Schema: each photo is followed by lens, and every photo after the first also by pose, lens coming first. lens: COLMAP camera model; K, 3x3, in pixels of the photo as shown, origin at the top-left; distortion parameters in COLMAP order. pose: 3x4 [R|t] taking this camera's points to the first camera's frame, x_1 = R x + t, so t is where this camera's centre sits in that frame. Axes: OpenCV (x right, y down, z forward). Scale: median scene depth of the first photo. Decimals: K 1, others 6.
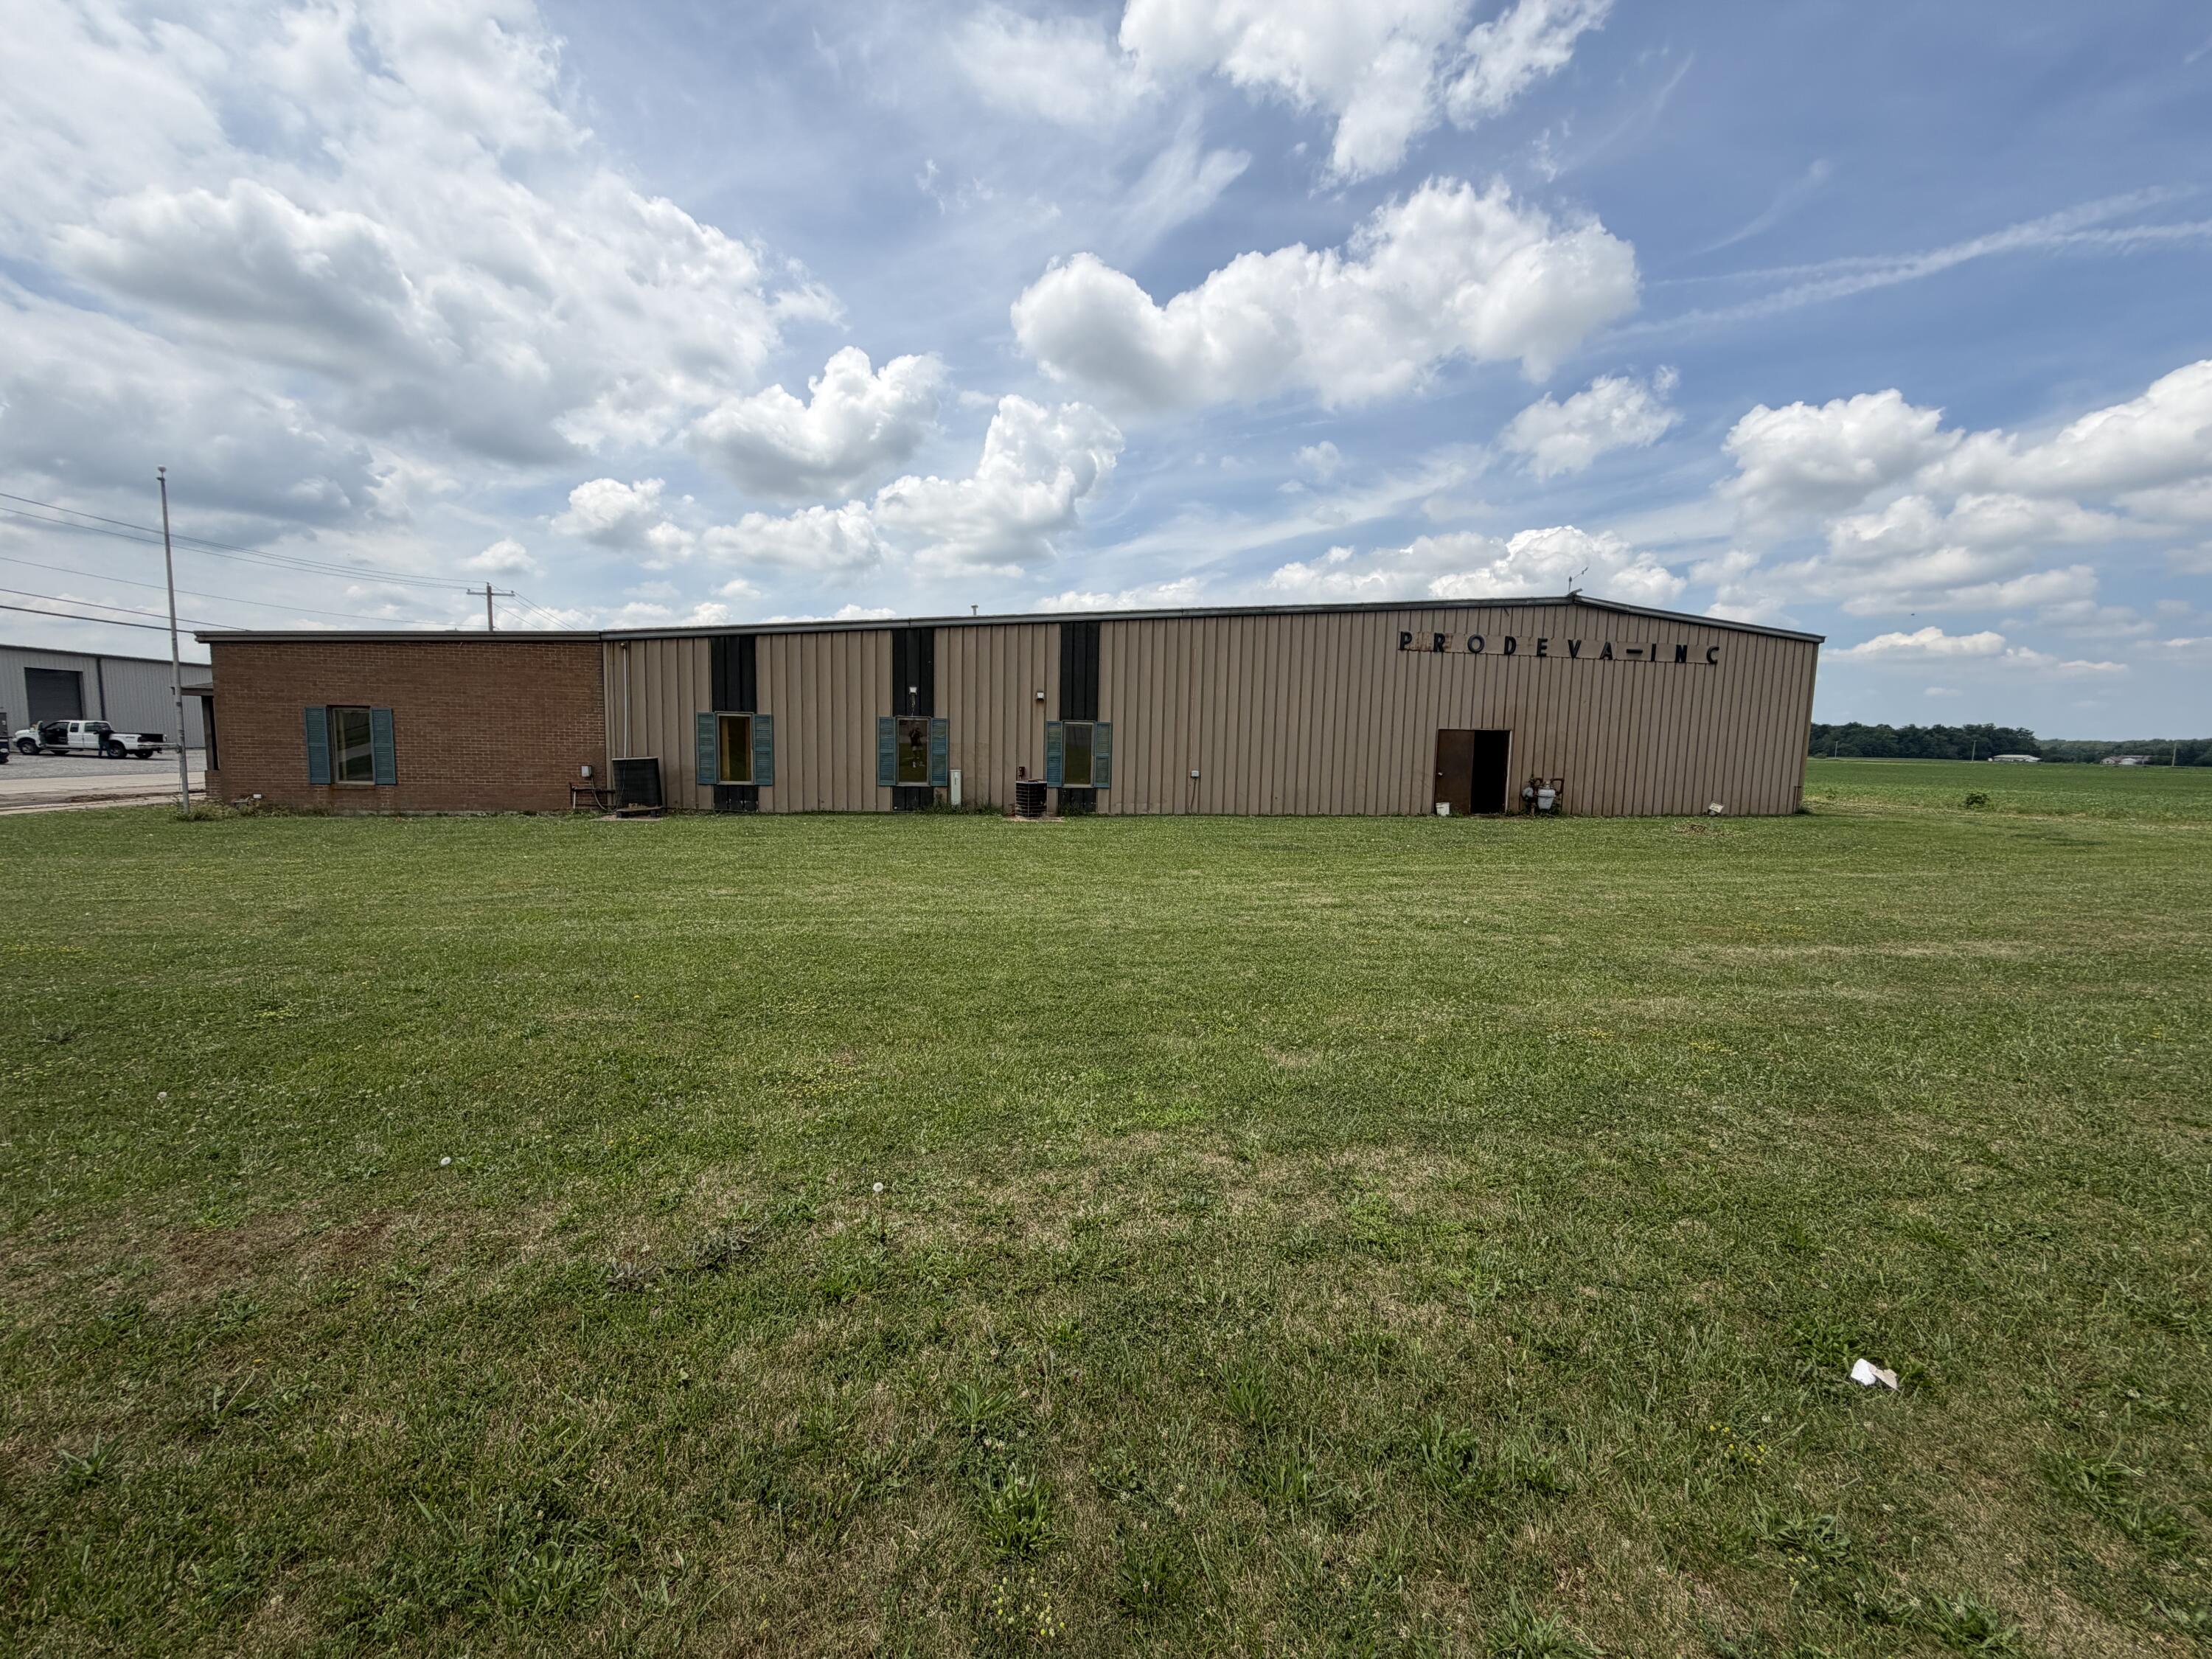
lens RADIAL K [[904.0, 0, 1110.8], [0, 904.0, 845.6], [0, 0, 1]] dist [0.002657, 0.000397]
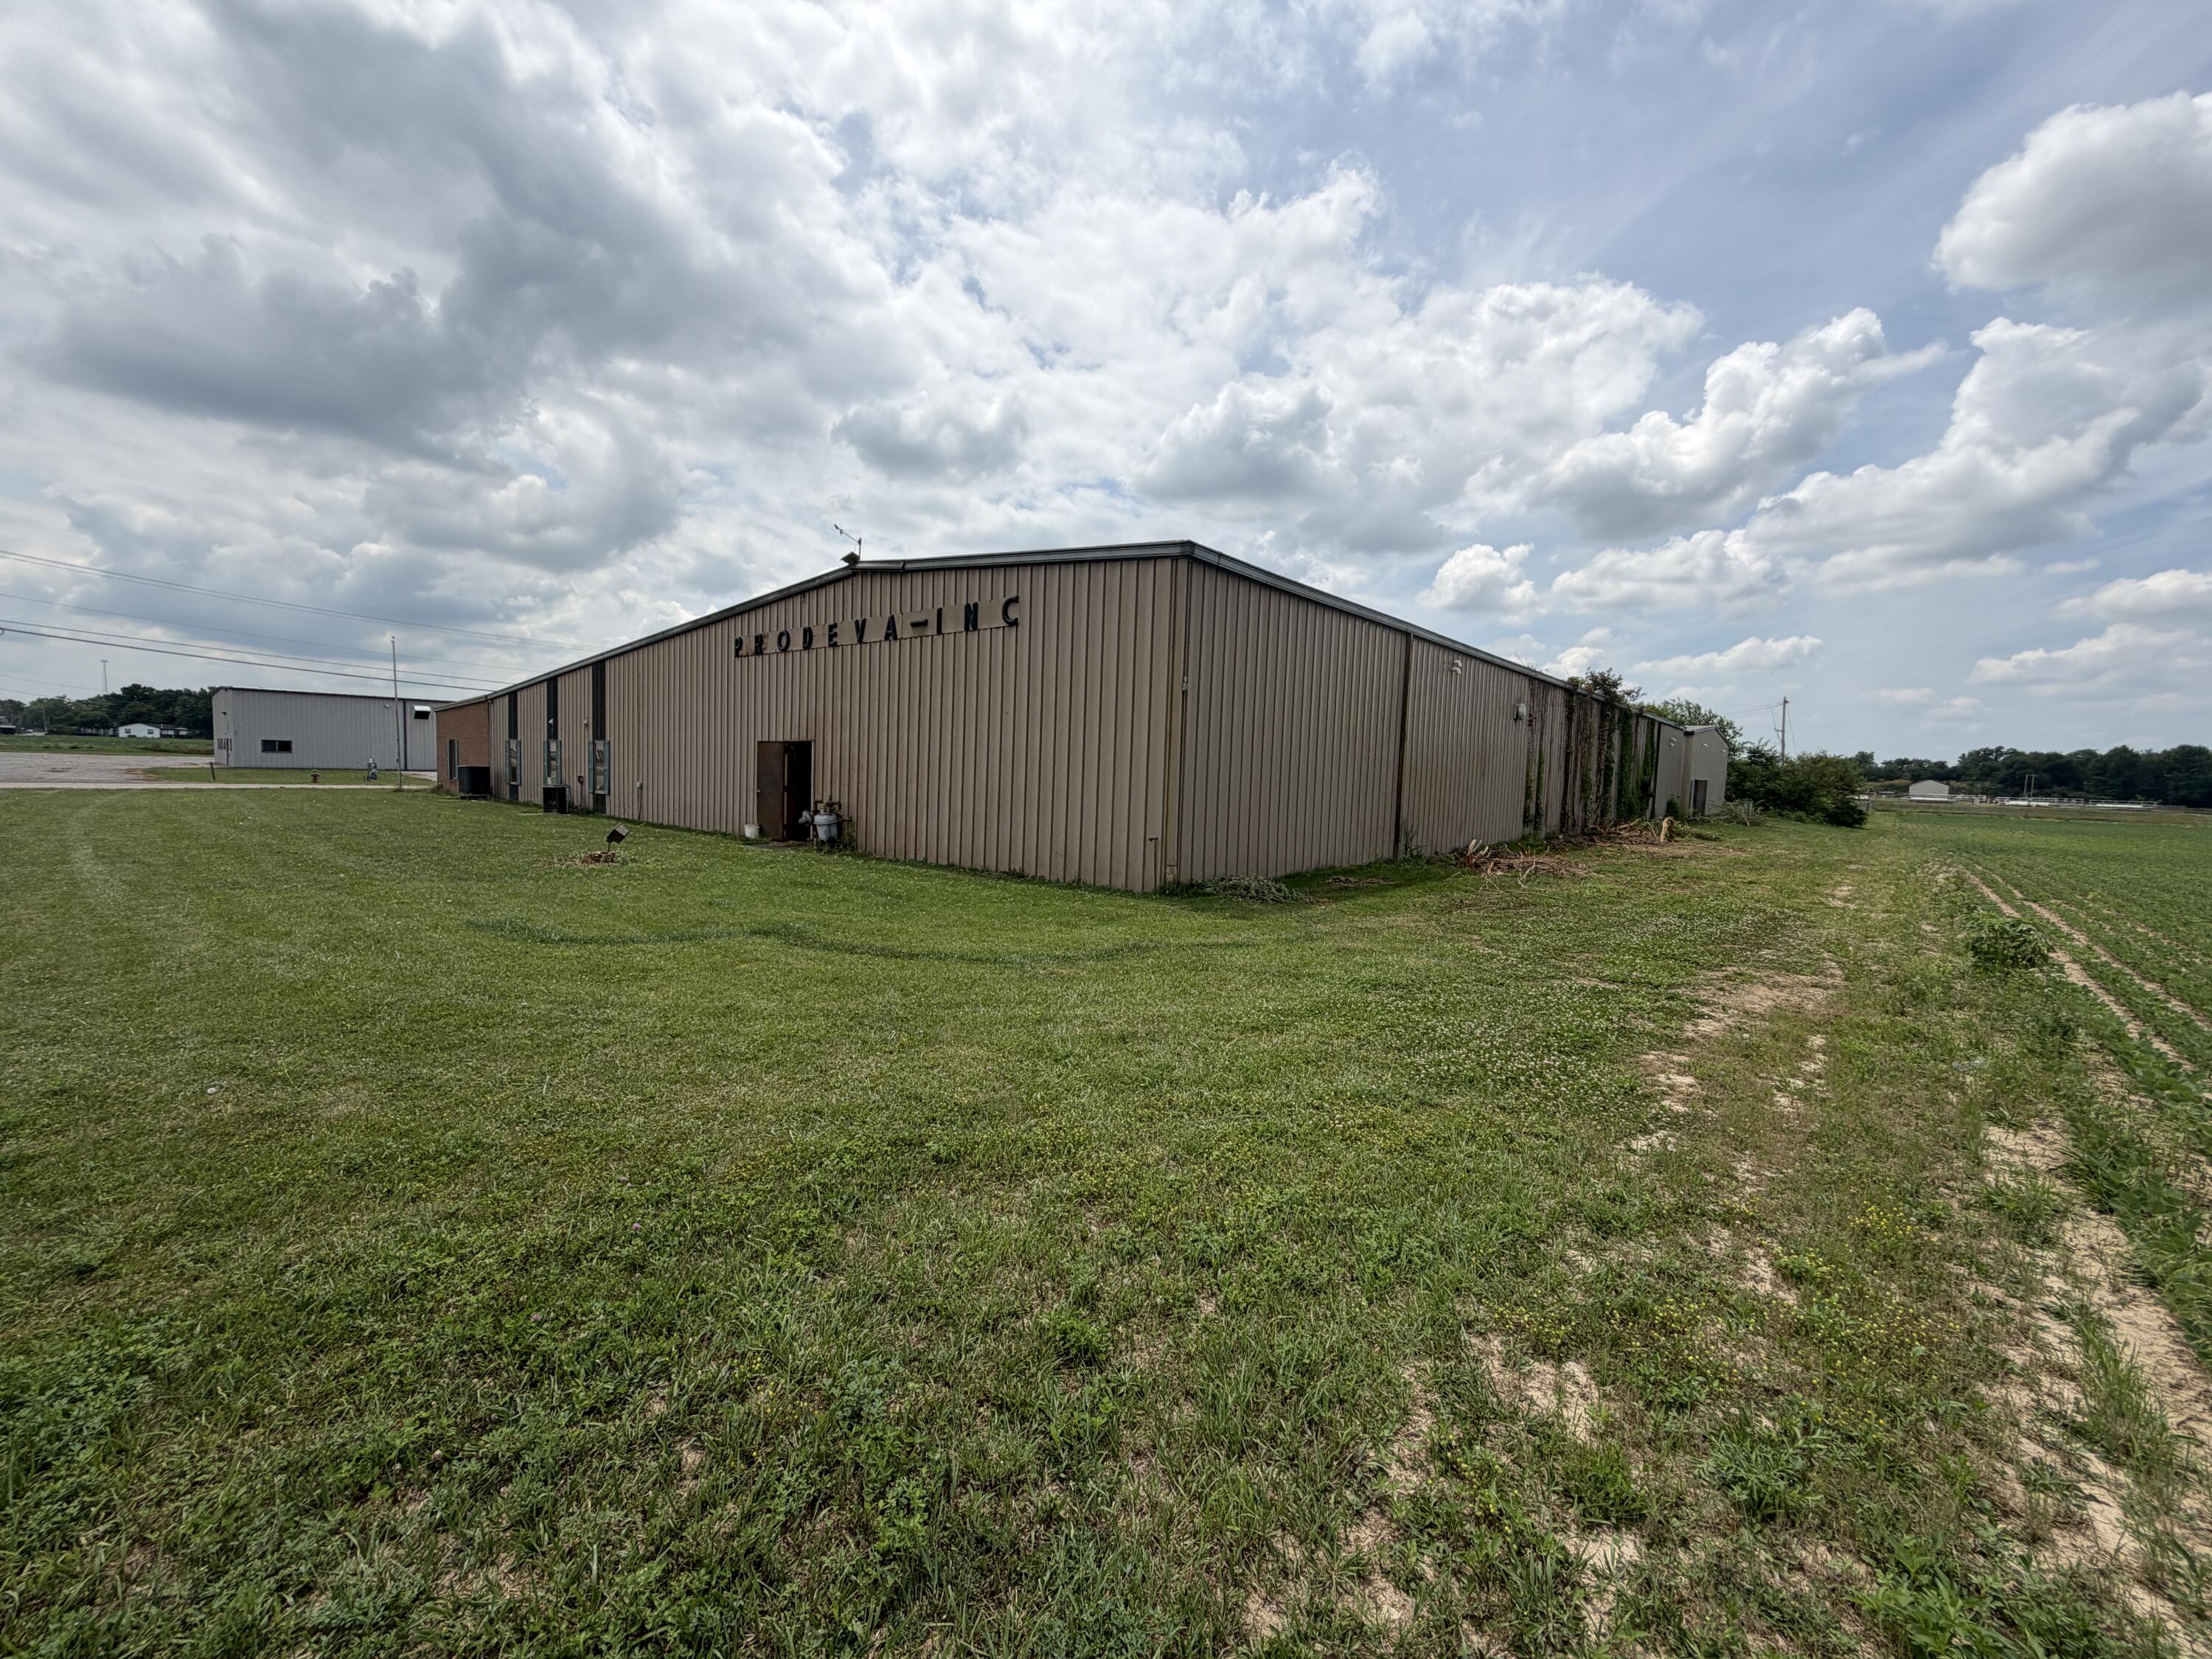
lens RADIAL K [[899.4, 0, 1113.9], [0, 899.4, 829.9], [0, 0, 1]] dist [-0.000348, -0.000430]
pose [[0.614312, 0.049788, -0.787491, 0.063388], [-0.108883, 0.993809, -0.022107, -0.003116], [0.781515, 0.099325, 0.615929, 0.037030]]
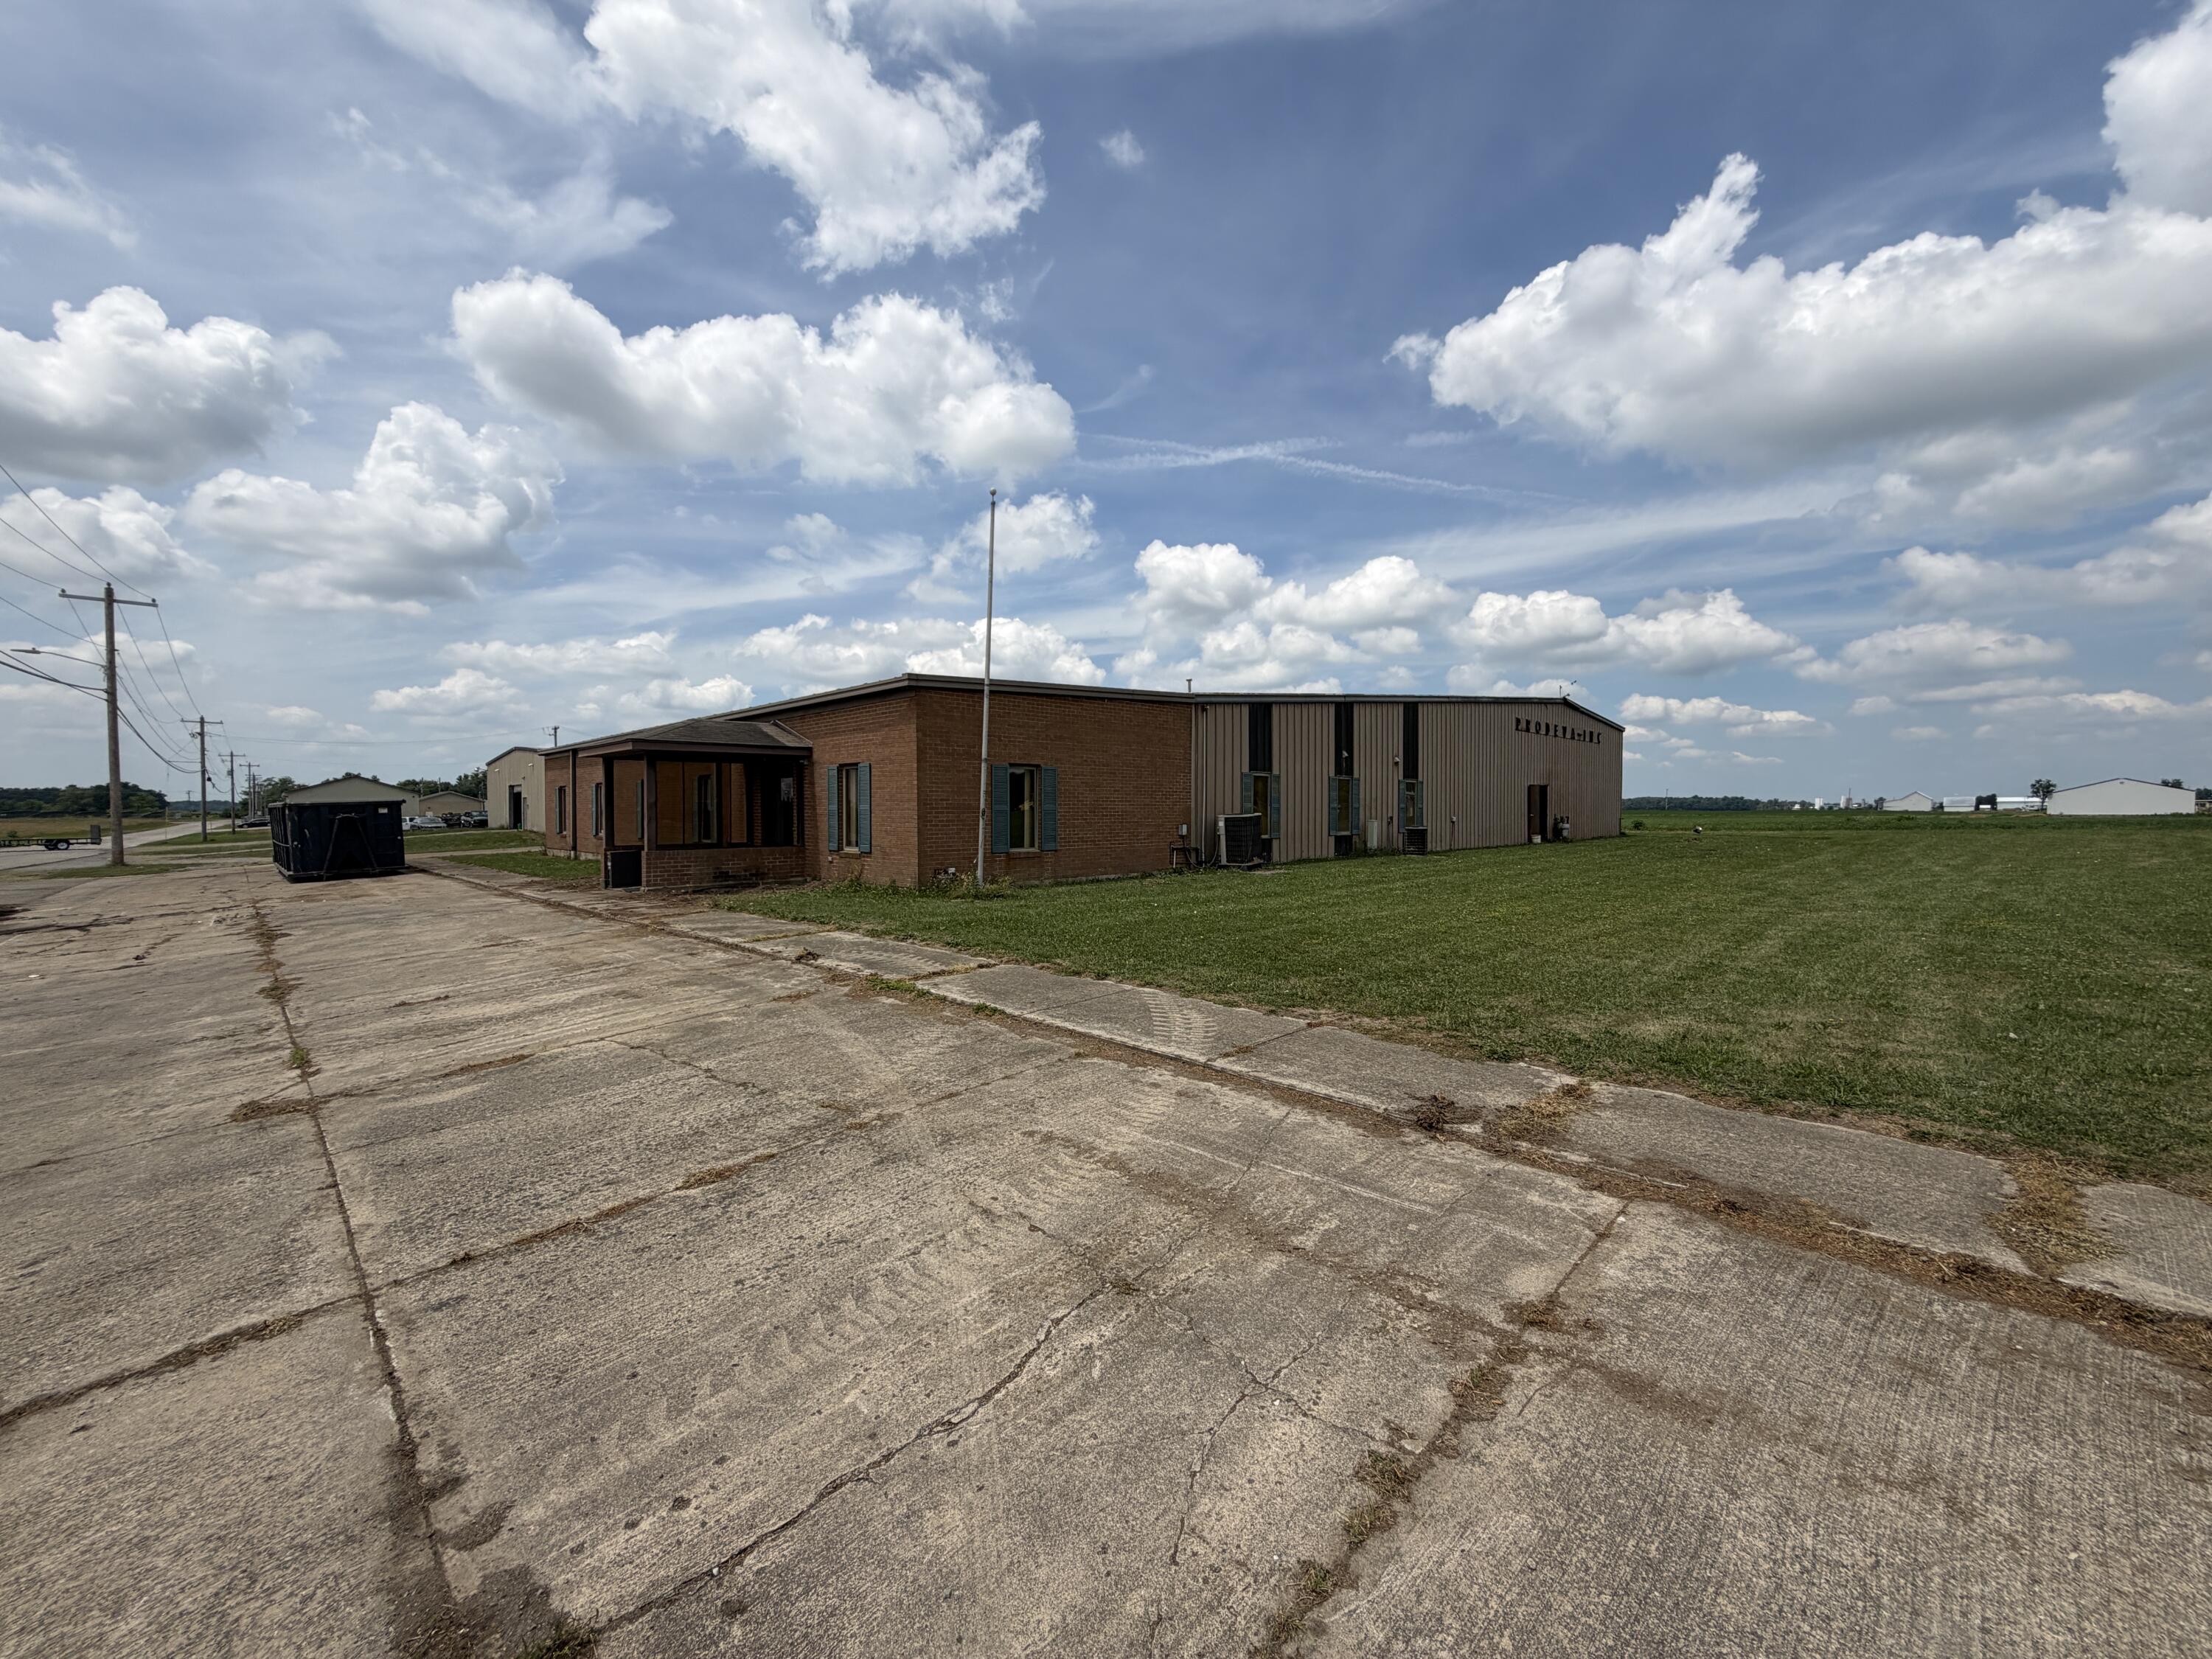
lens RADIAL K [[899.4, 0, 1113.9], [0, 899.4, 829.9], [0, 0, 1]] dist [-0.000348, -0.000430]
pose [[0.835592, -0.034063, 0.548294, -0.049168], [0.083317, 0.994388, -0.065197, -0.000960], [-0.542996, 0.100160, 0.833740, 0.008549]]
